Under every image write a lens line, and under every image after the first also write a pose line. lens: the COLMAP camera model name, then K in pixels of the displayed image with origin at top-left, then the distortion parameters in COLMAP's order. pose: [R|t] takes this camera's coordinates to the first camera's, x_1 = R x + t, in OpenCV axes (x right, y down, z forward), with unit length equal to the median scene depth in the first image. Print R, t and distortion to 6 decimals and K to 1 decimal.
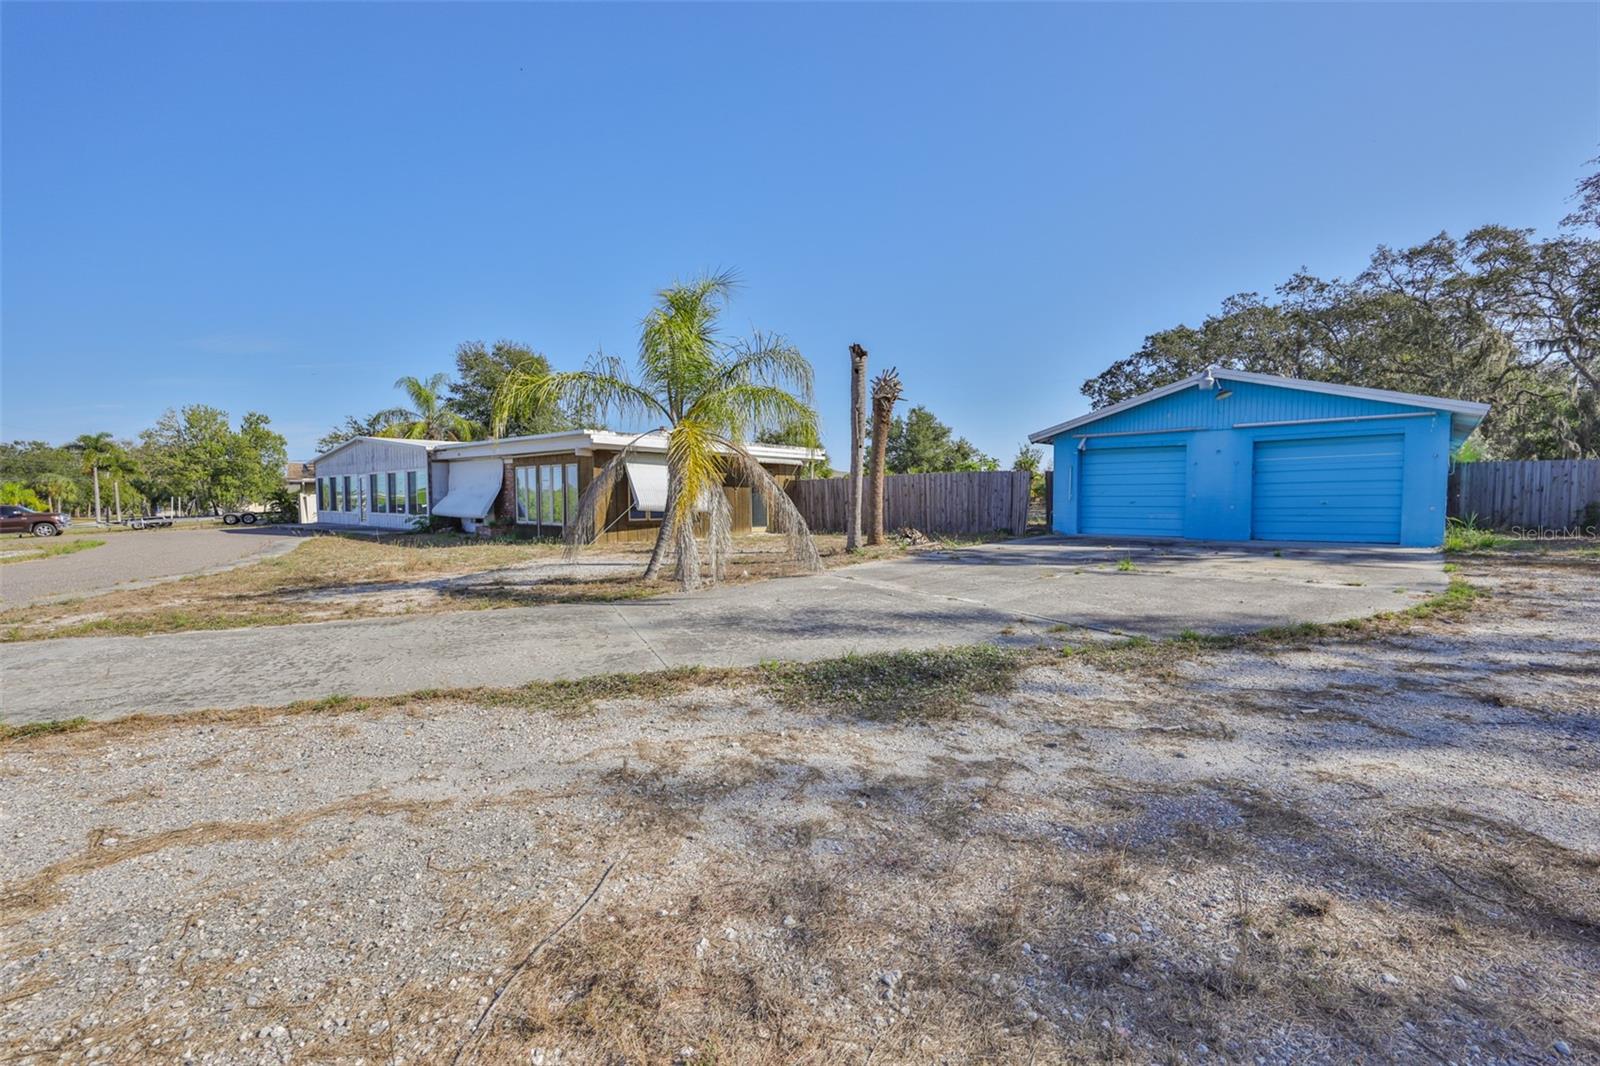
lens RADIAL K [[677.9, 0, 786.5], [0, 677.9, 530.9], [0, 0, 1]] dist [0.000232, 0.000326]
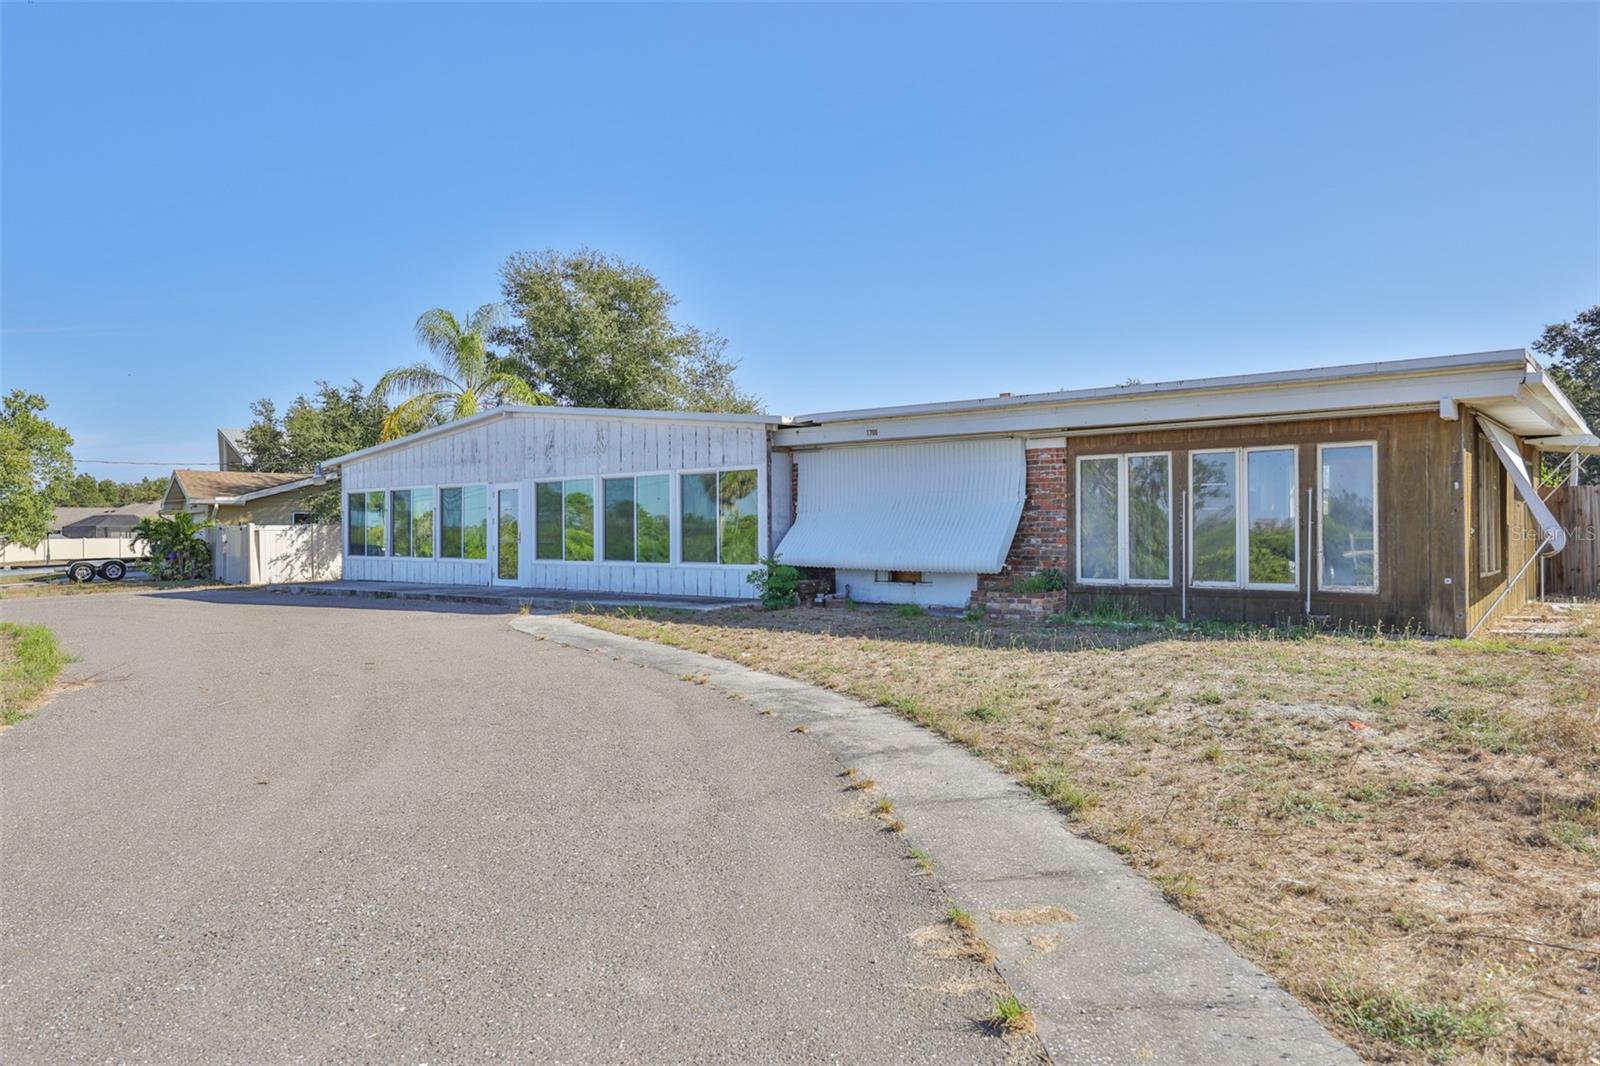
lens RADIAL K [[1049.3, 0, 794.6], [0, 1049.3, 531.6], [0, 0, 1]] dist [-0.008028, -0.001122]
pose [[0.999493, 0.003197, 0.031684, -0.462438], [-0.001410, 0.998415, -0.056270, -0.005774], [-0.031813, 0.056197, 0.997913, 0.253514]]
